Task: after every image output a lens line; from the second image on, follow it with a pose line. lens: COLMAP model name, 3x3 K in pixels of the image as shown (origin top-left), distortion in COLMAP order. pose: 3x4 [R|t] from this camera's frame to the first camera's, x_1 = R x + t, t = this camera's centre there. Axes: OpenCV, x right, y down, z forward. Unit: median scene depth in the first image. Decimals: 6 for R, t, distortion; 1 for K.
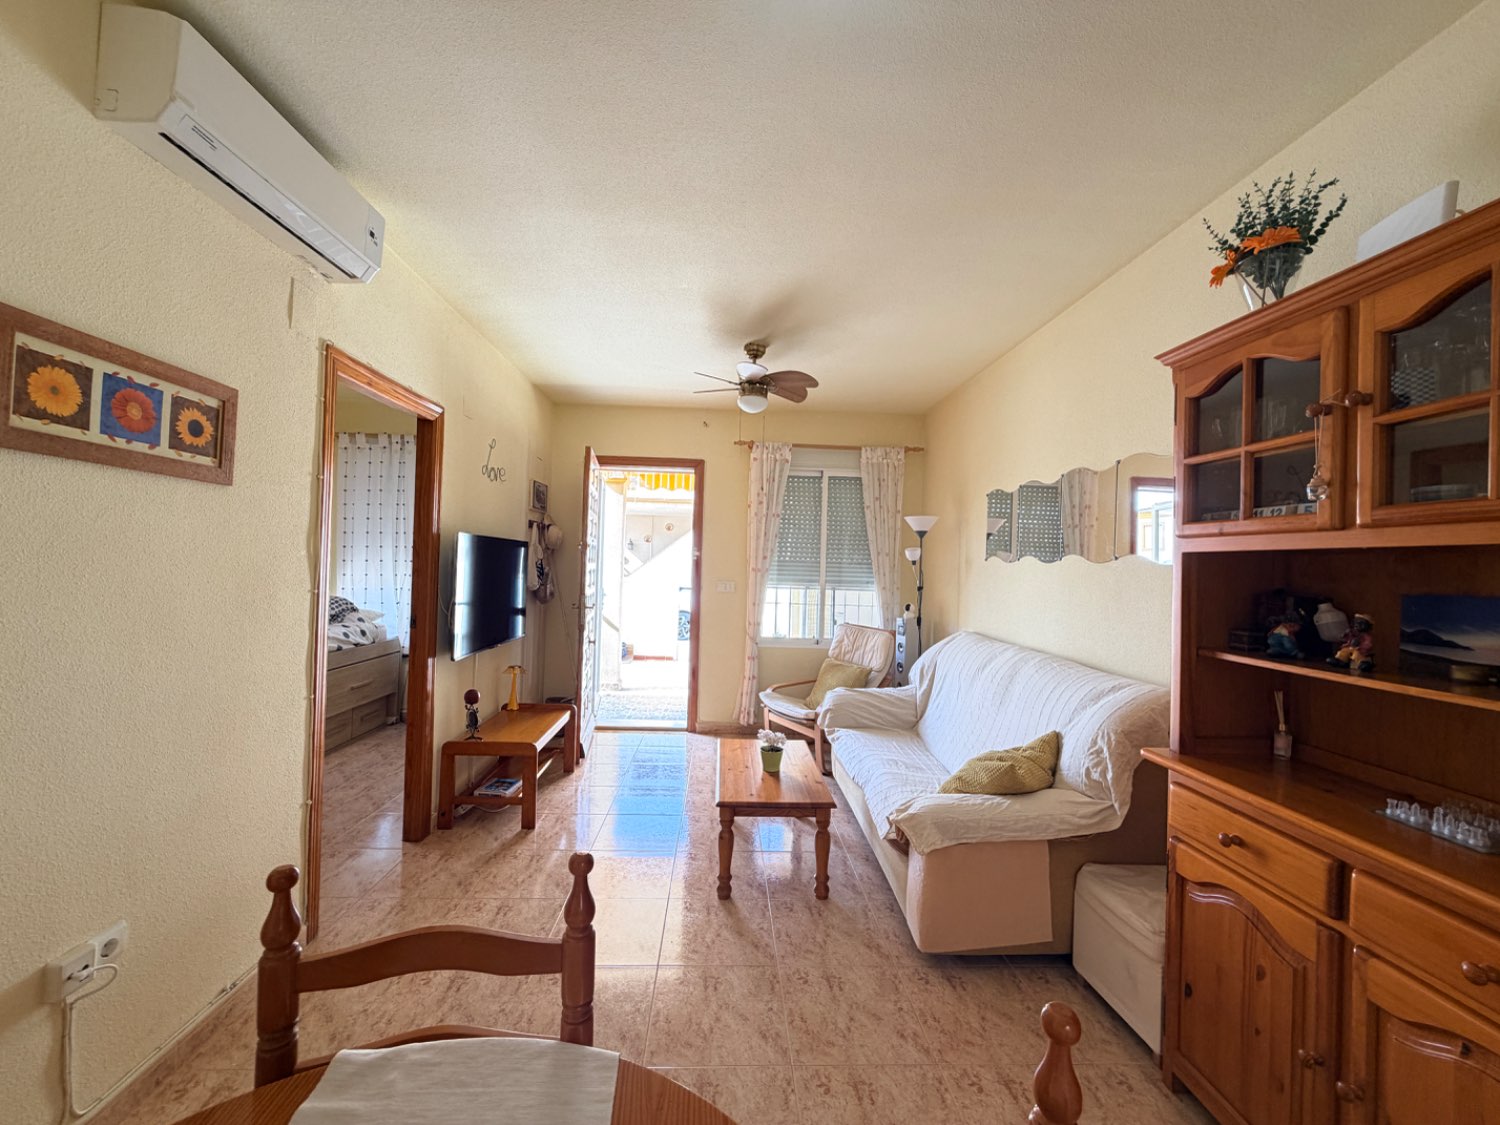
lens RADIAL K [[594.2, 0, 746.9], [0, 594.2, 560.8], [0, 0, 1]] dist [-0.001474, 0.000791]
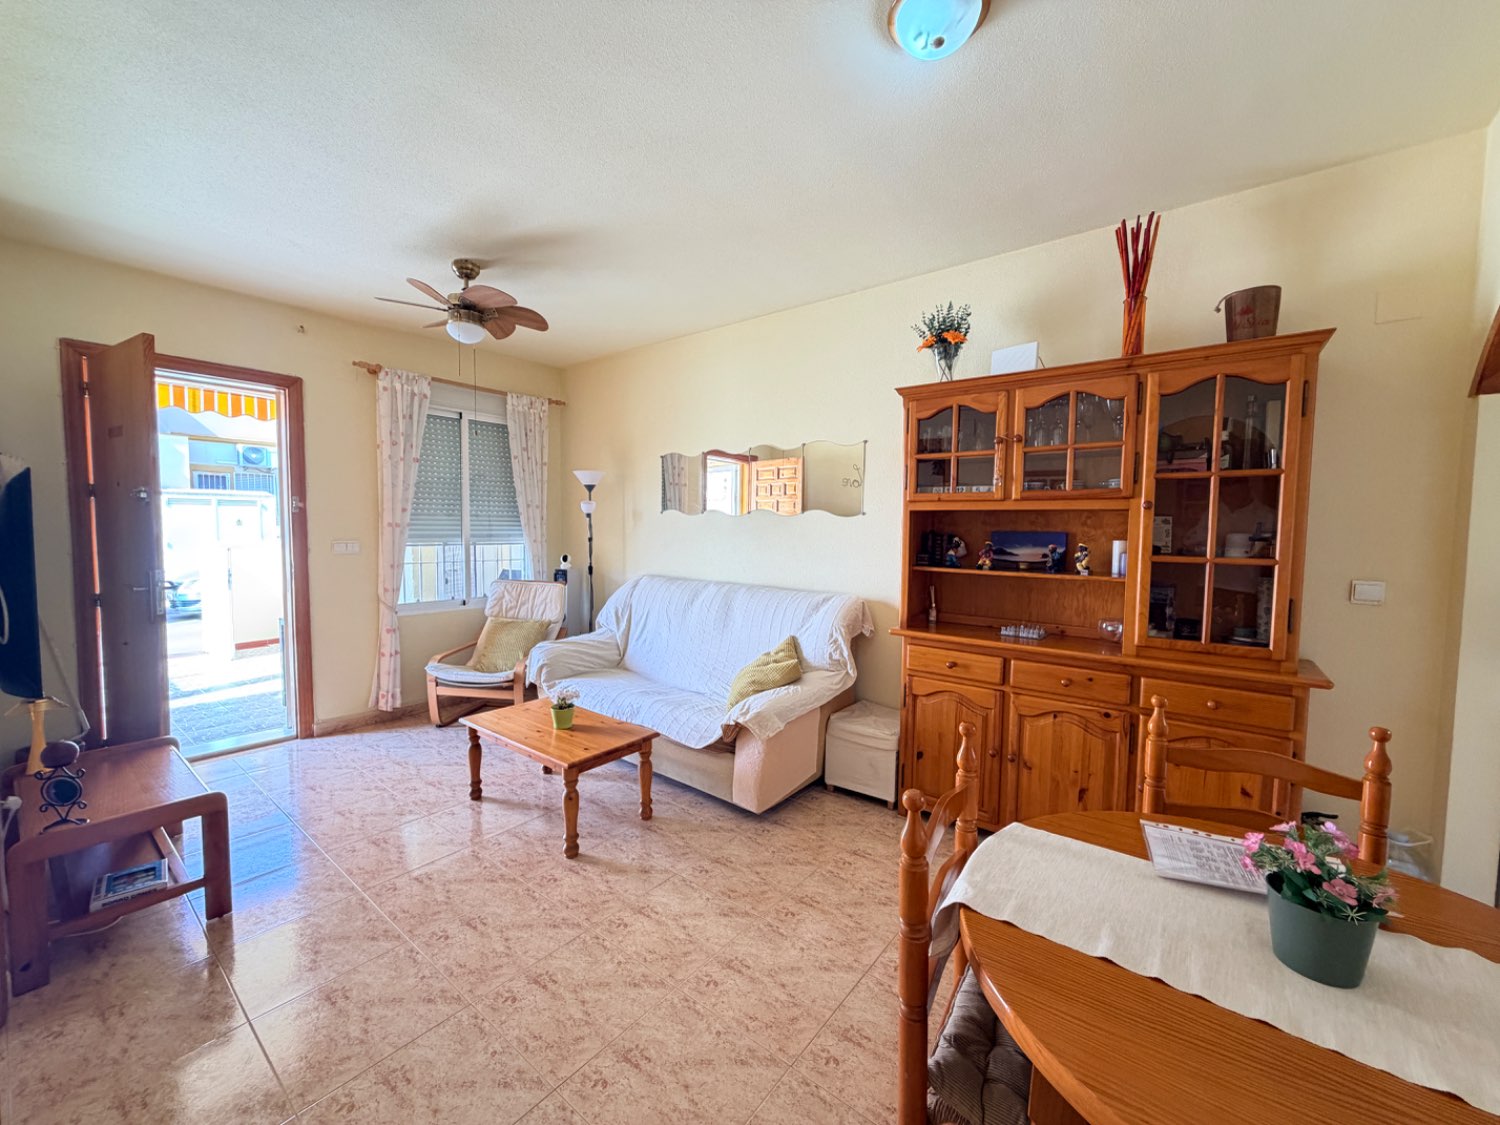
lens RADIAL K [[594.2, 0, 739.8], [0, 594.2, 565.9], [0, 0, 1]] dist [-0.001474, 0.000791]
pose [[0.652616, -0.072266, 0.754234, -0.413944], [0.000676, 0.995496, 0.094798, -0.008692], [-0.757688, -0.061357, 0.649726, 0.123035]]
